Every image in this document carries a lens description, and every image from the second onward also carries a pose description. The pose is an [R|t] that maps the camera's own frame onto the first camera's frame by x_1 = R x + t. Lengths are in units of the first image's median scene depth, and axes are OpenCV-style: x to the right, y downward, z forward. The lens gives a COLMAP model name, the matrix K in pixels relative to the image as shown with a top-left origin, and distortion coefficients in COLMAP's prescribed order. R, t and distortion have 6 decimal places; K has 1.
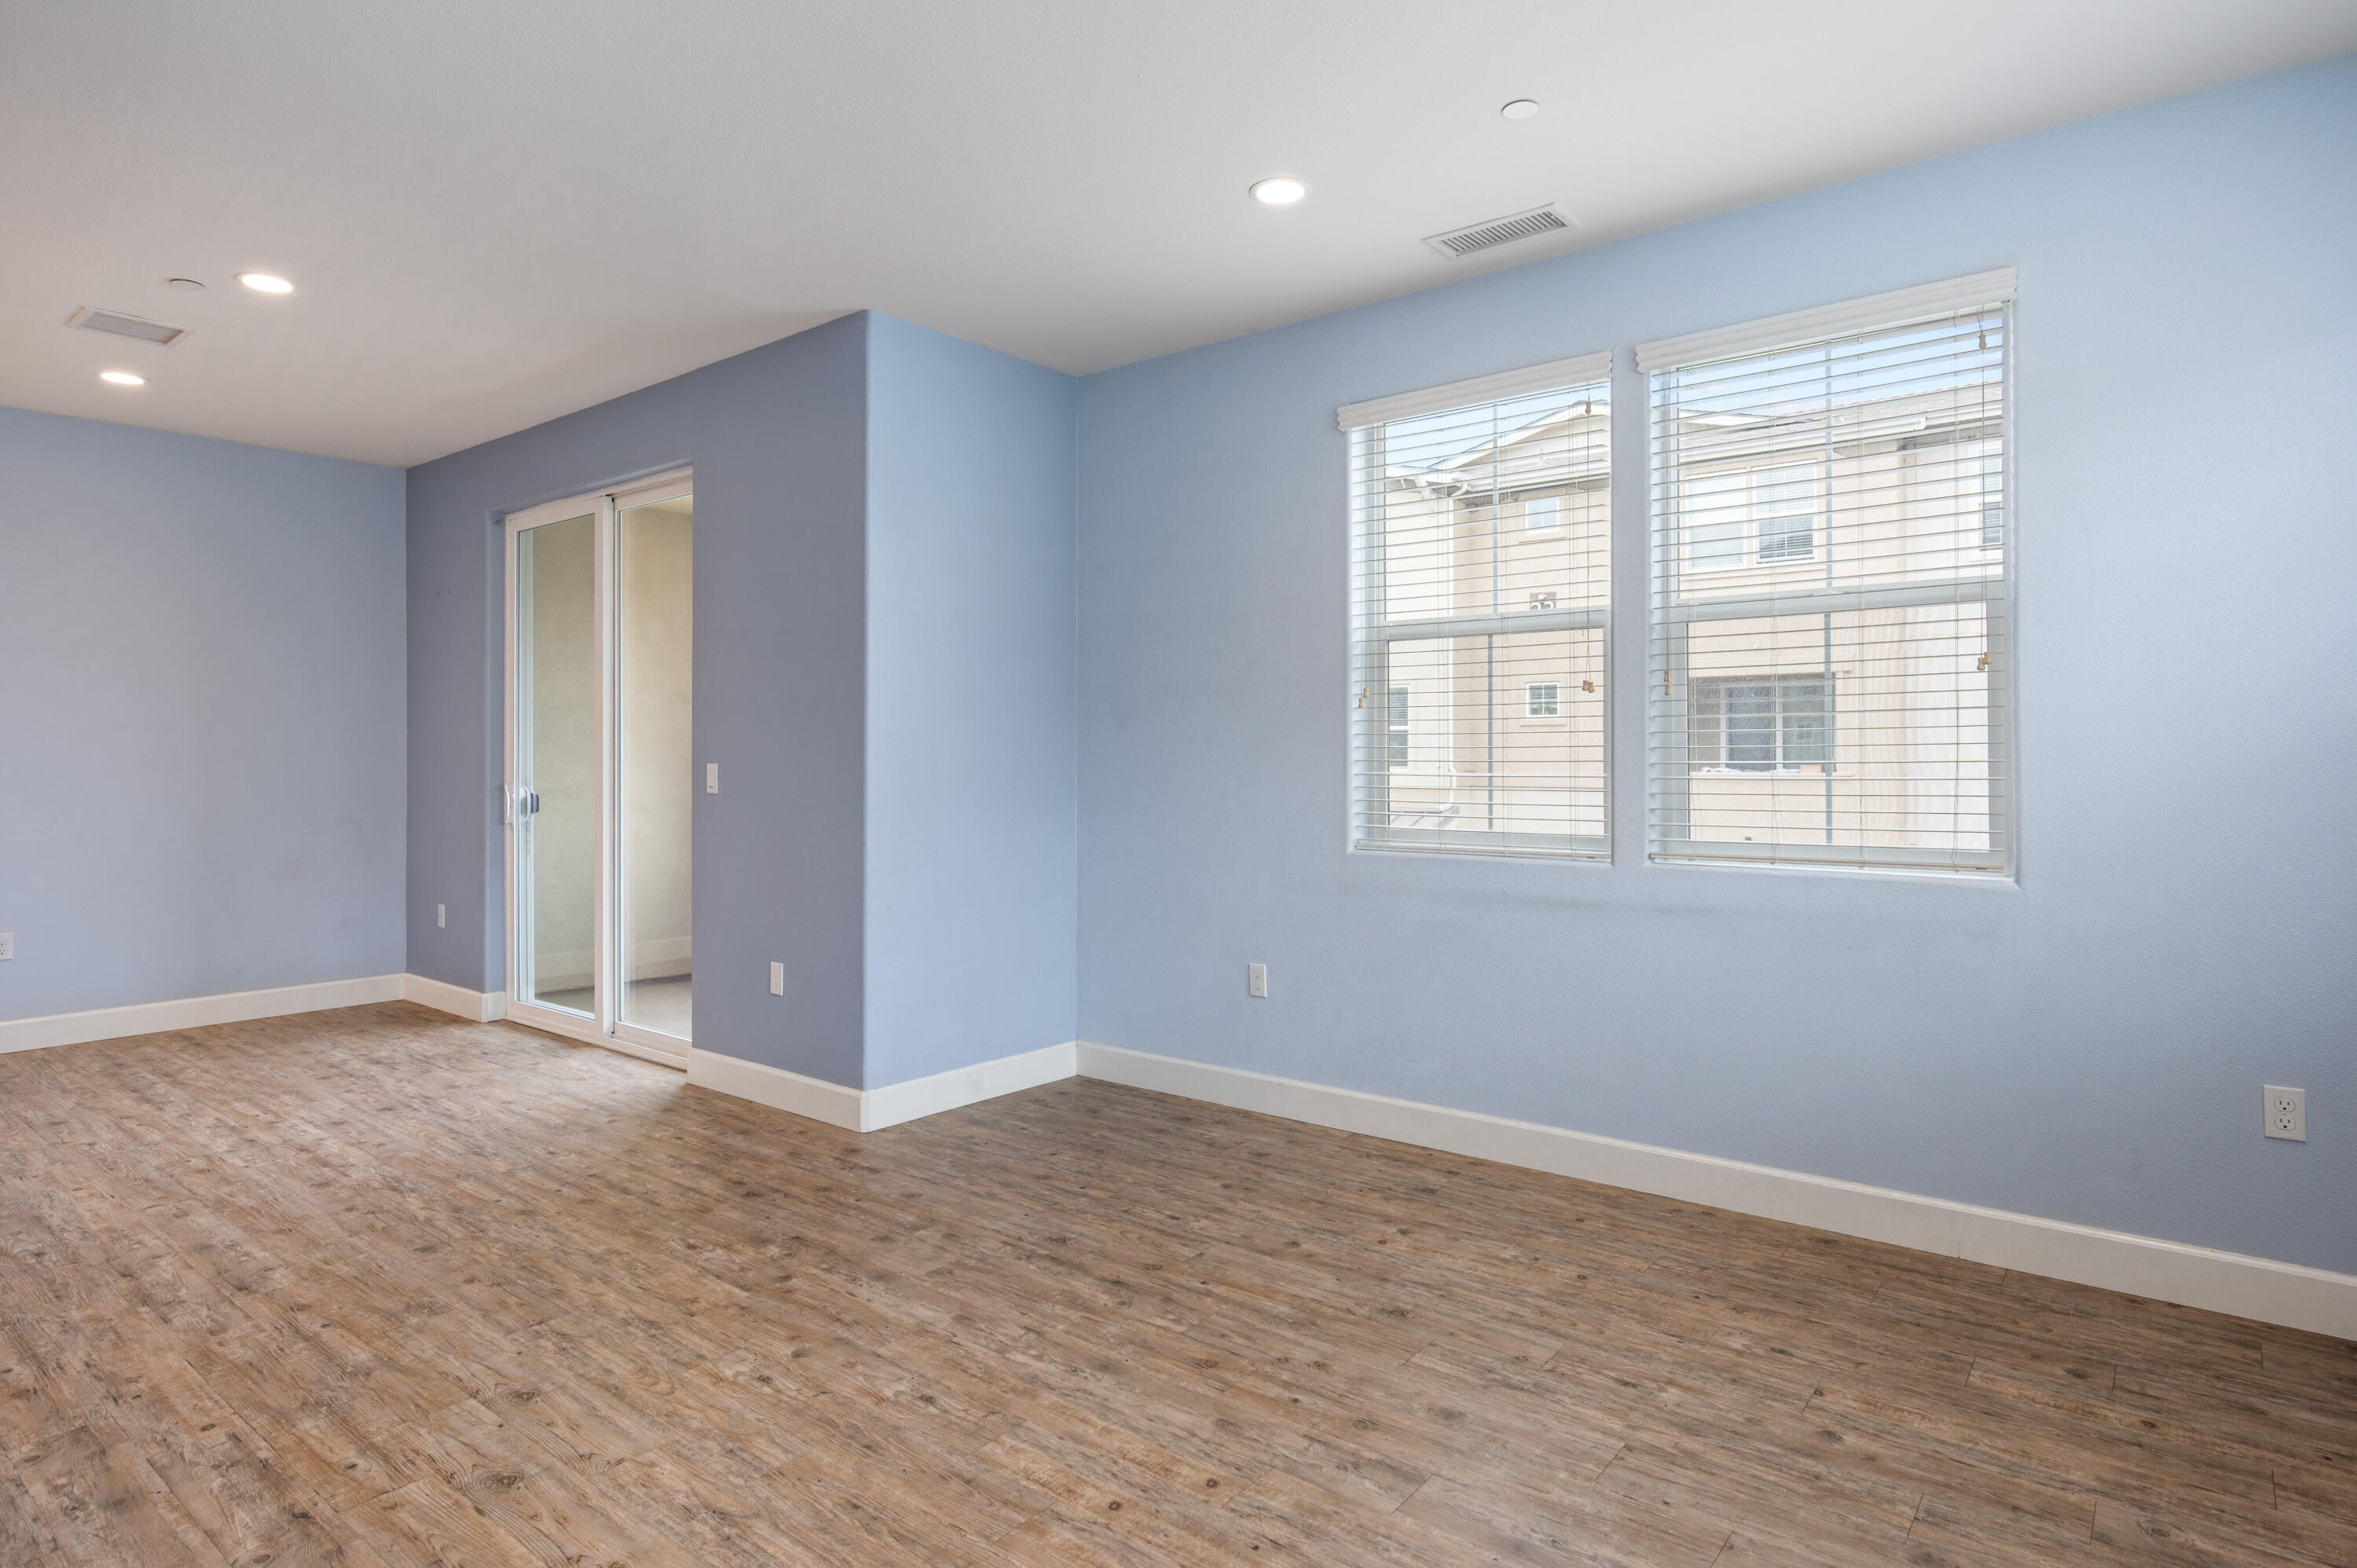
lens RADIAL K [[1312.4, 0, 1202.4], [0, 1312.4, 783.5], [0, 0, 1]] dist [-0.000405, 0.001544]
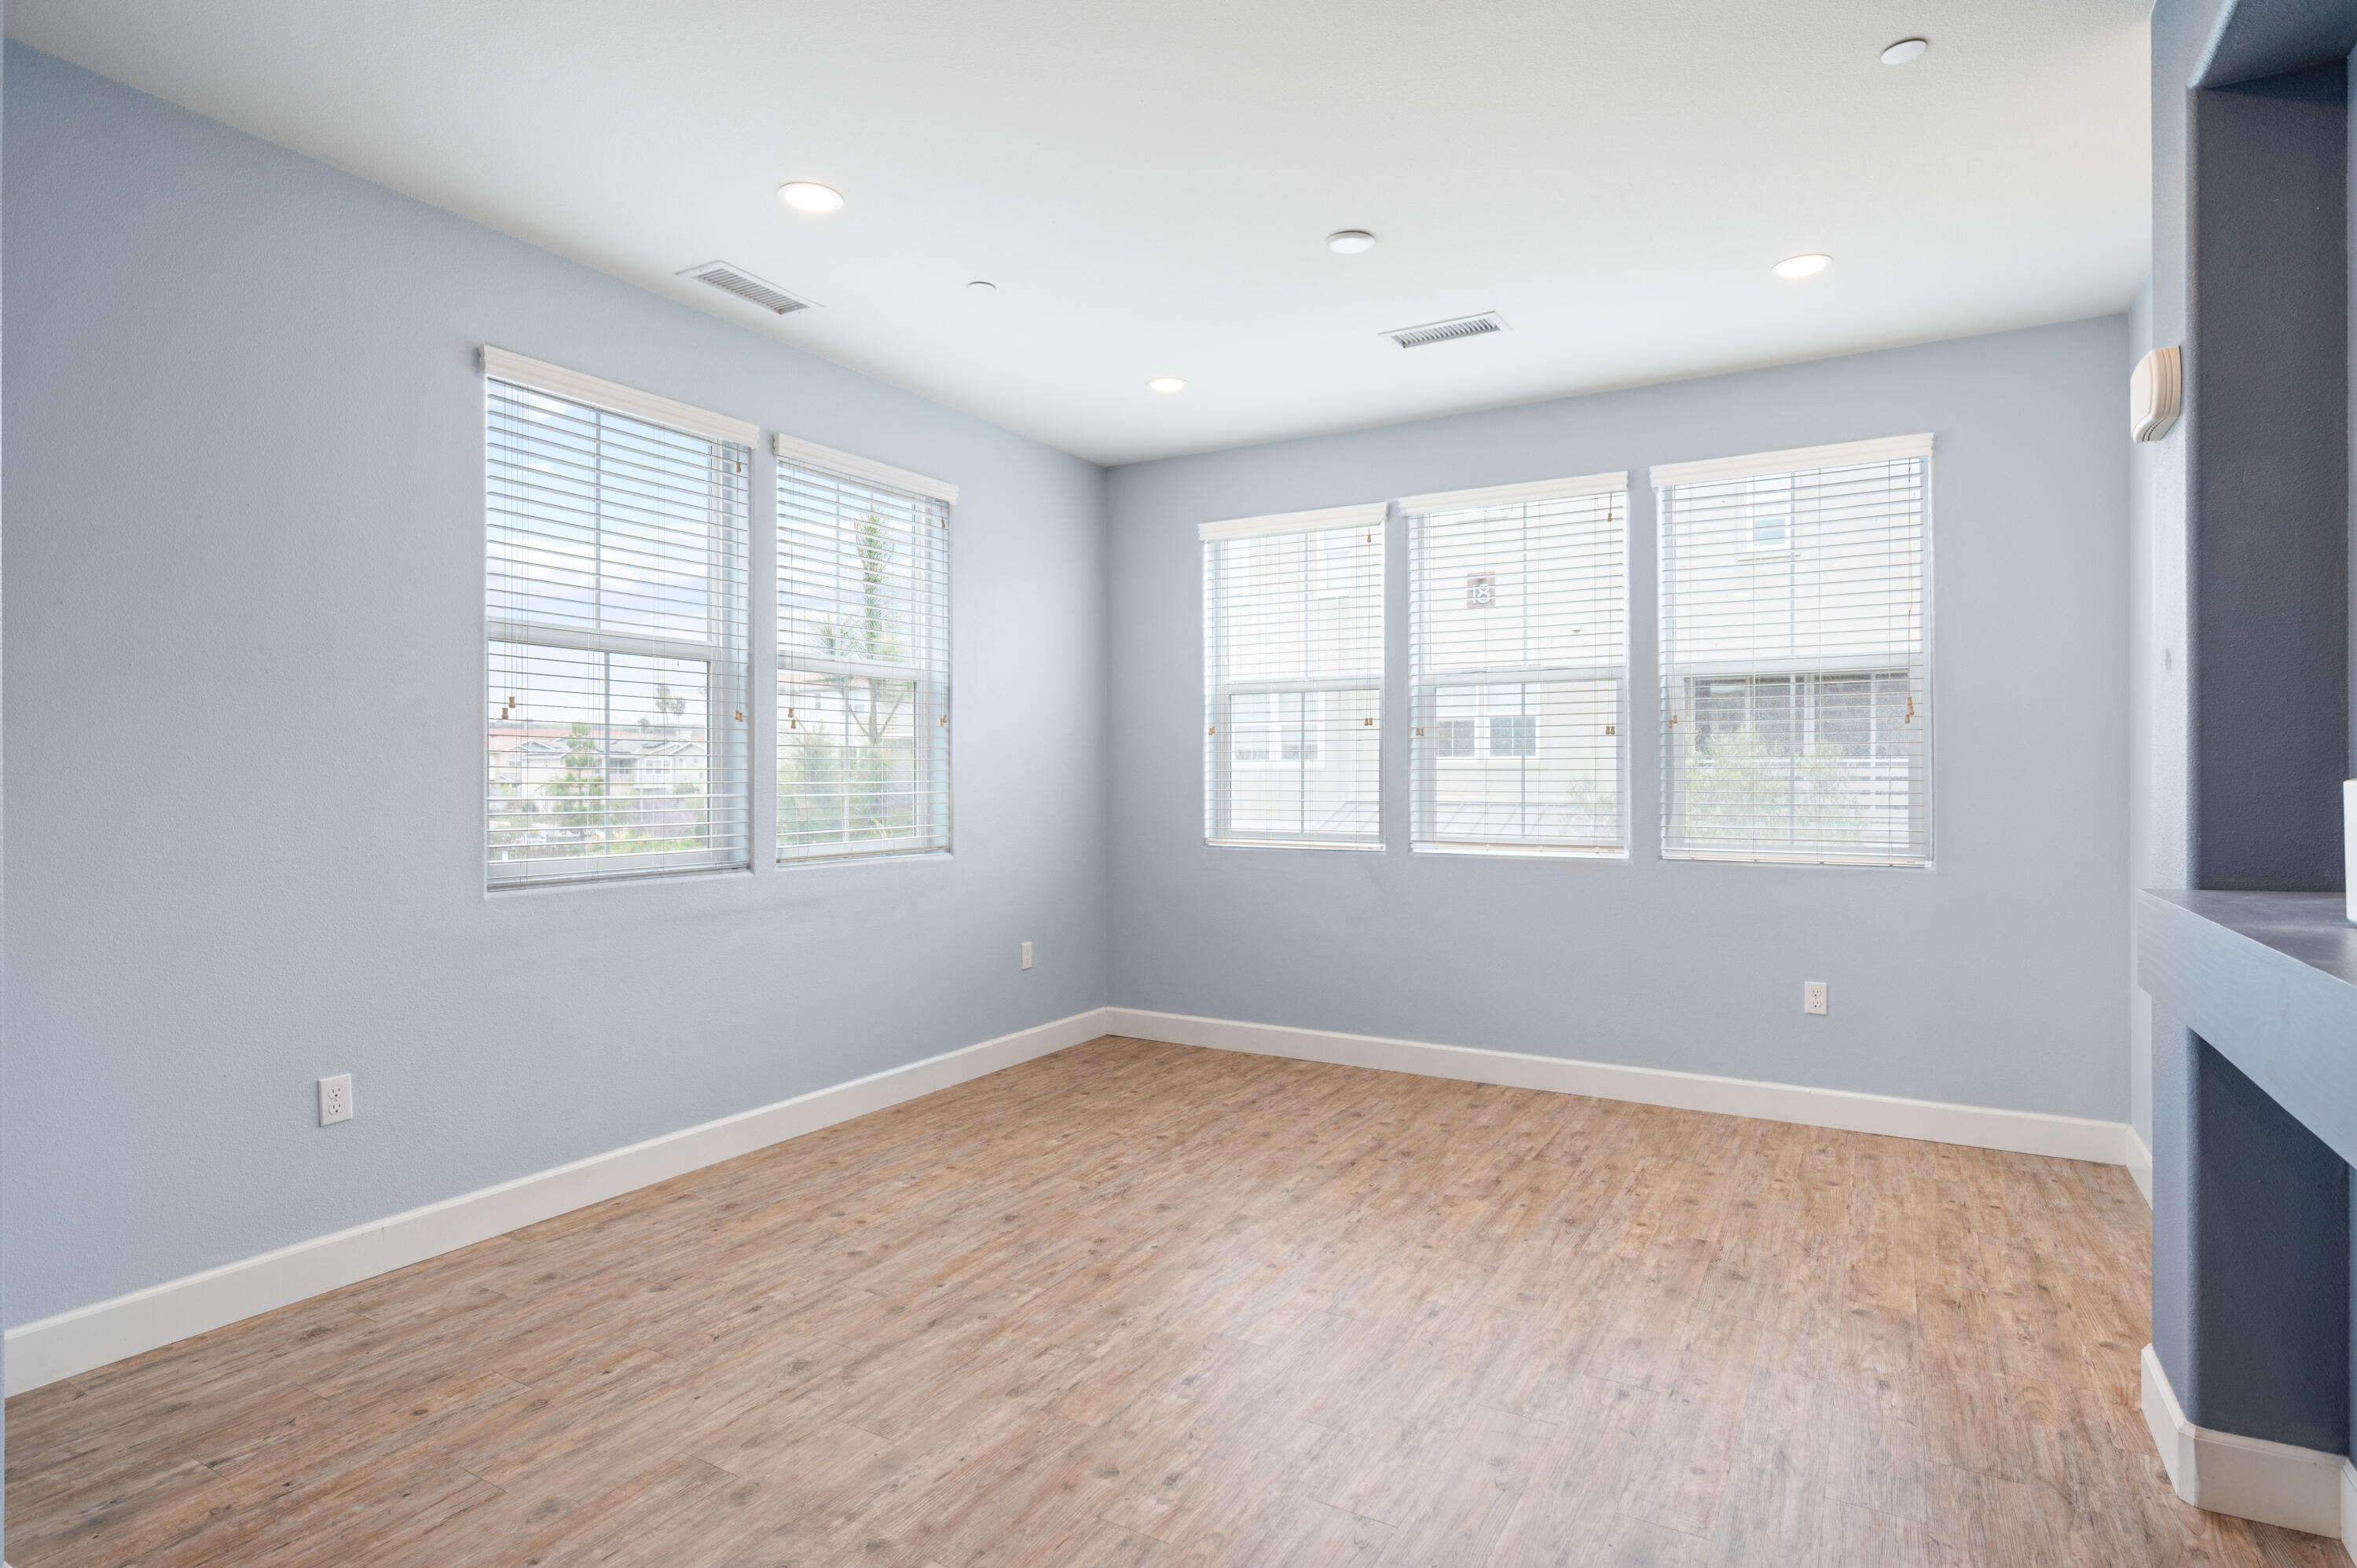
lens RADIAL K [[1228.6, 0, 1178.5], [0, 1228.6, 784.0], [0, 0, 1]] dist [0.003605, 0.000416]
pose [[-0.154746, -0.001937, 0.987952, -0.982382], [0.020079, 0.999785, 0.005105, -0.019722], [-0.987750, 0.020627, -0.154674, 0.944158]]
